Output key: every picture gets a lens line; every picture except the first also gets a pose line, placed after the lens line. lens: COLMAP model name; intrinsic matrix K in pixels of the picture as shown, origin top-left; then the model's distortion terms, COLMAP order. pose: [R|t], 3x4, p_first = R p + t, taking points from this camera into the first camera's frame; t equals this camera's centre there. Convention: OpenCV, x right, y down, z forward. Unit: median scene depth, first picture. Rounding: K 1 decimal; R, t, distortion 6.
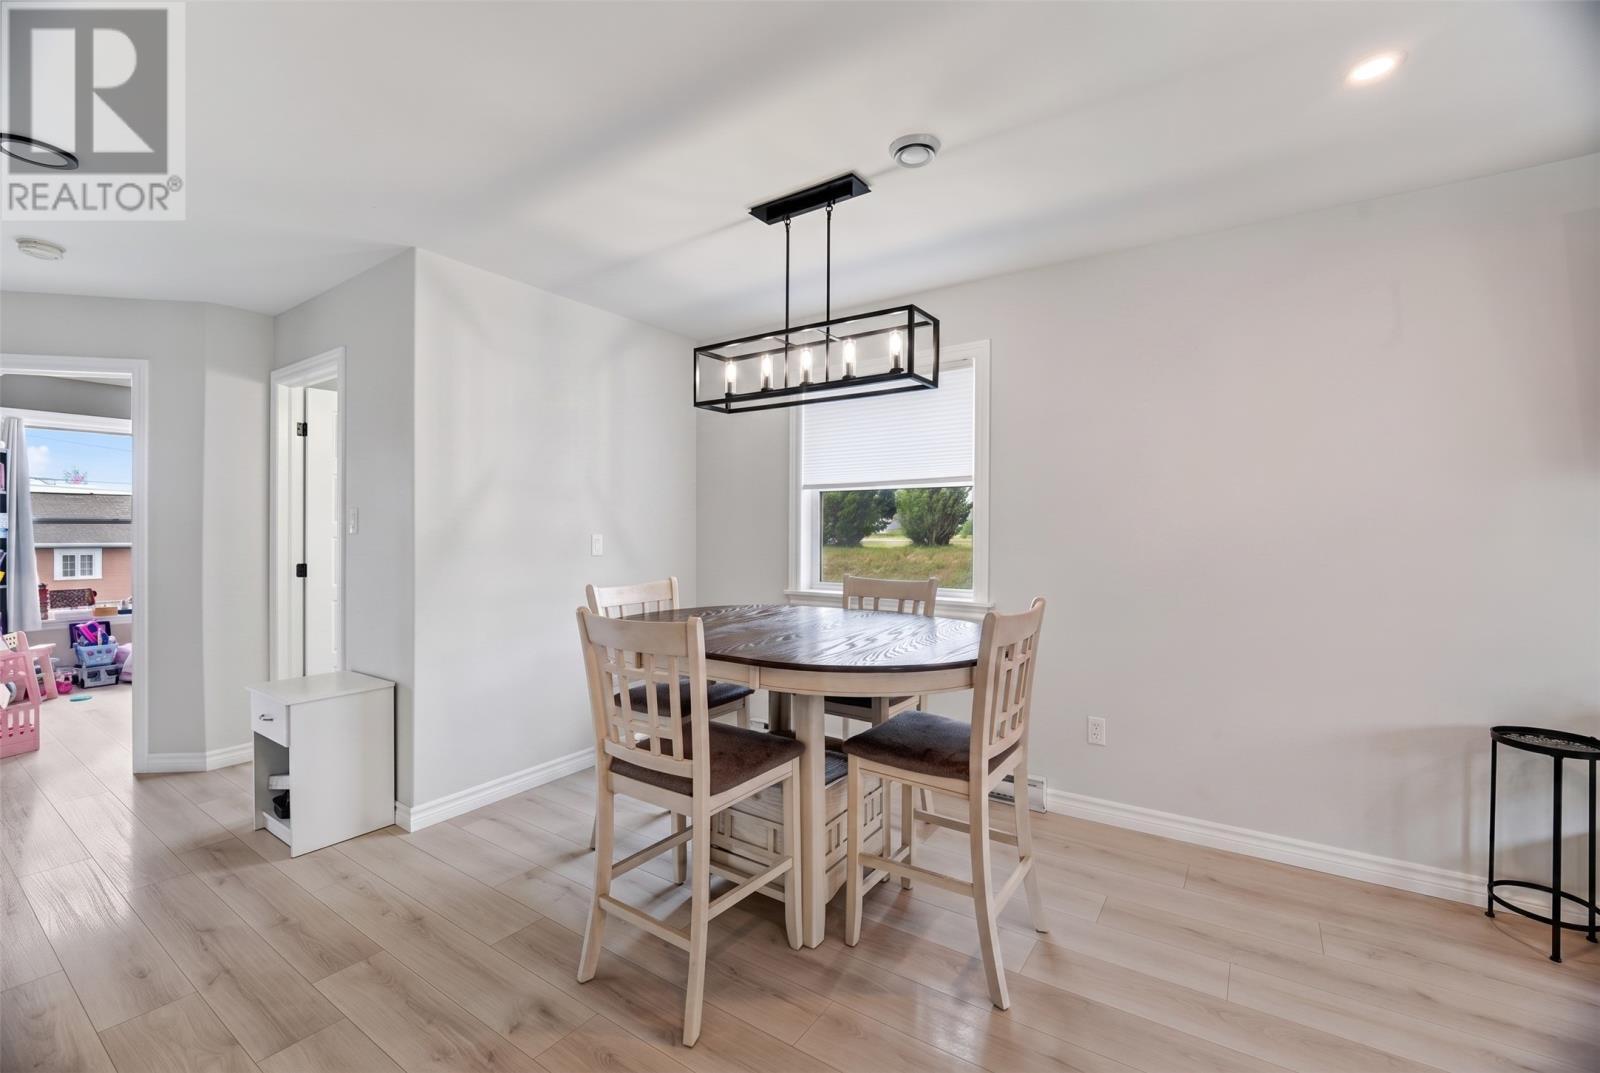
lens RADIAL K [[674.7, 0, 807.3], [0, 674.7, 536.1], [0, 0, 1]] dist [0.003525, 0.000113]
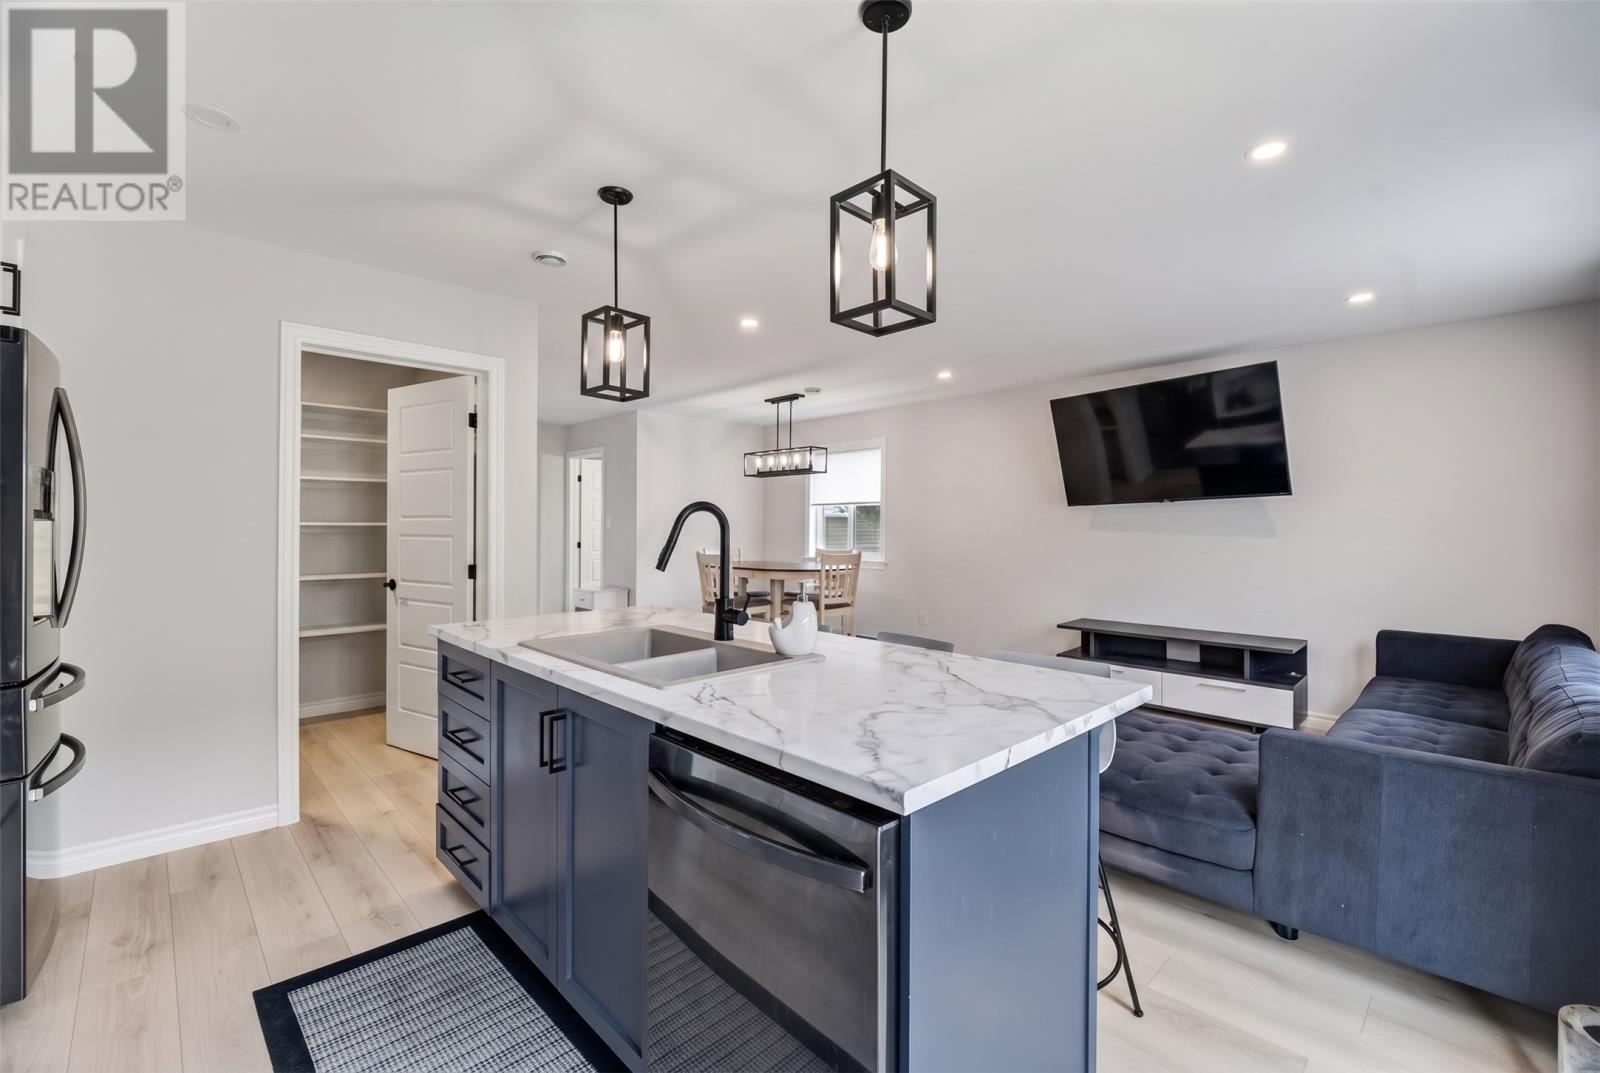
lens RADIAL K [[674.7, 0, 797.8], [0, 674.7, 531.0], [0, 0, 1]] dist [0.003525, 0.000113]
pose [[0.978273, 0.001979, -0.207310, 0.478497], [-0.001519, 0.999996, 0.002380, 0.001064], [0.207313, -0.002013, 0.978272, -1.226158]]
